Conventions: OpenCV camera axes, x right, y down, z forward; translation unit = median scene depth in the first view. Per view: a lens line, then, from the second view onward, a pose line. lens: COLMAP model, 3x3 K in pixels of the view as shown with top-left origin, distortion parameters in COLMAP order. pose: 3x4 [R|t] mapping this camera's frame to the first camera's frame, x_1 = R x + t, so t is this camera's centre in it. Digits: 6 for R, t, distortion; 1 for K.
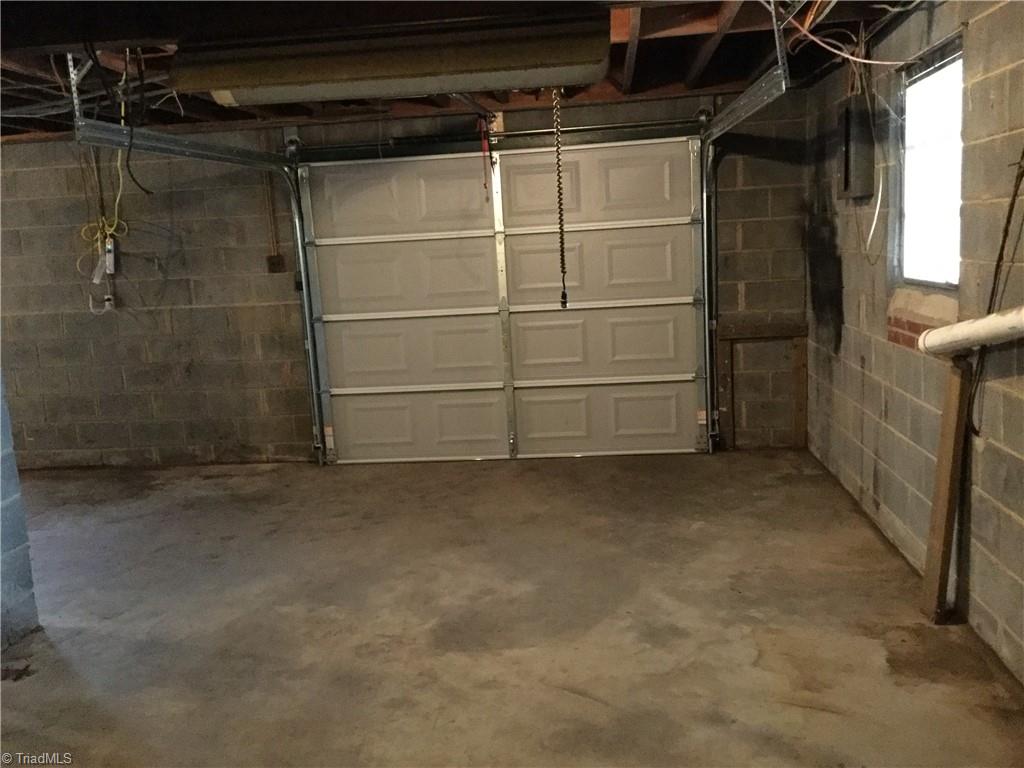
lens RADIAL K [[912.0, 0, 517.0], [0, 912.0, 382.7], [0, 0, 1]] dist [0.053455, -0.058537]
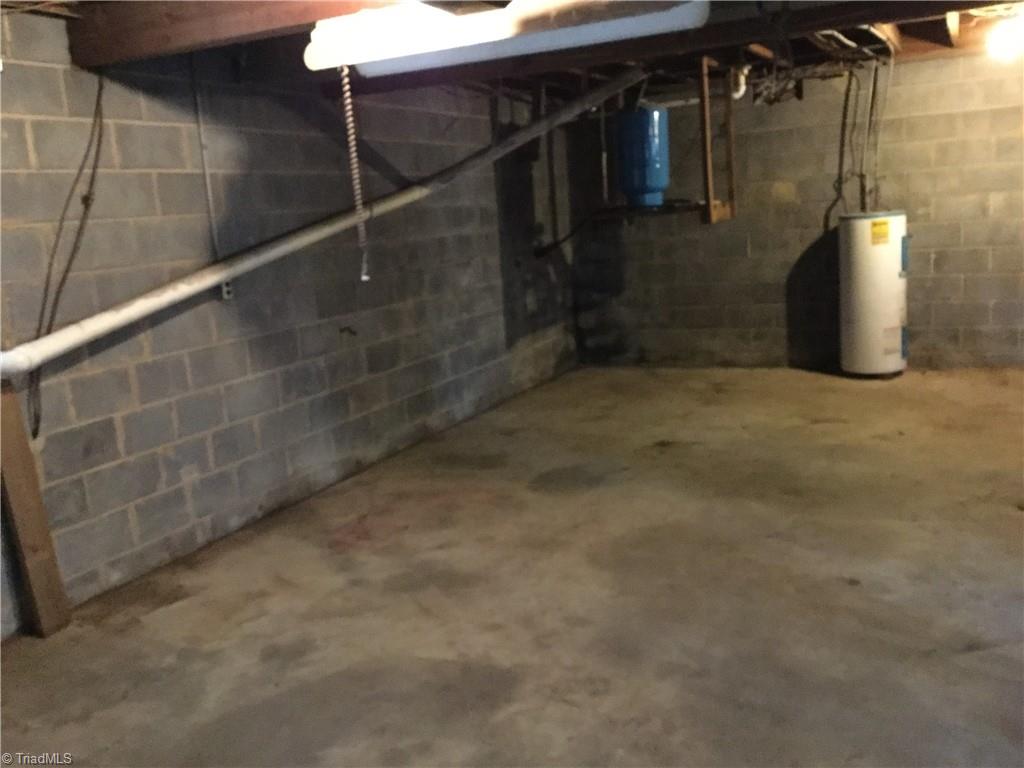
lens RADIAL K [[912.0, 0, 516.2], [0, 912.0, 386.1], [0, 0, 1]] dist [0.053455, -0.058537]
pose [[-0.933585, 0.049692, 0.354893, -0.417453], [0.168990, 0.934357, 0.313719, -0.239945], [-0.316008, 0.352857, -0.880699, 1.713466]]
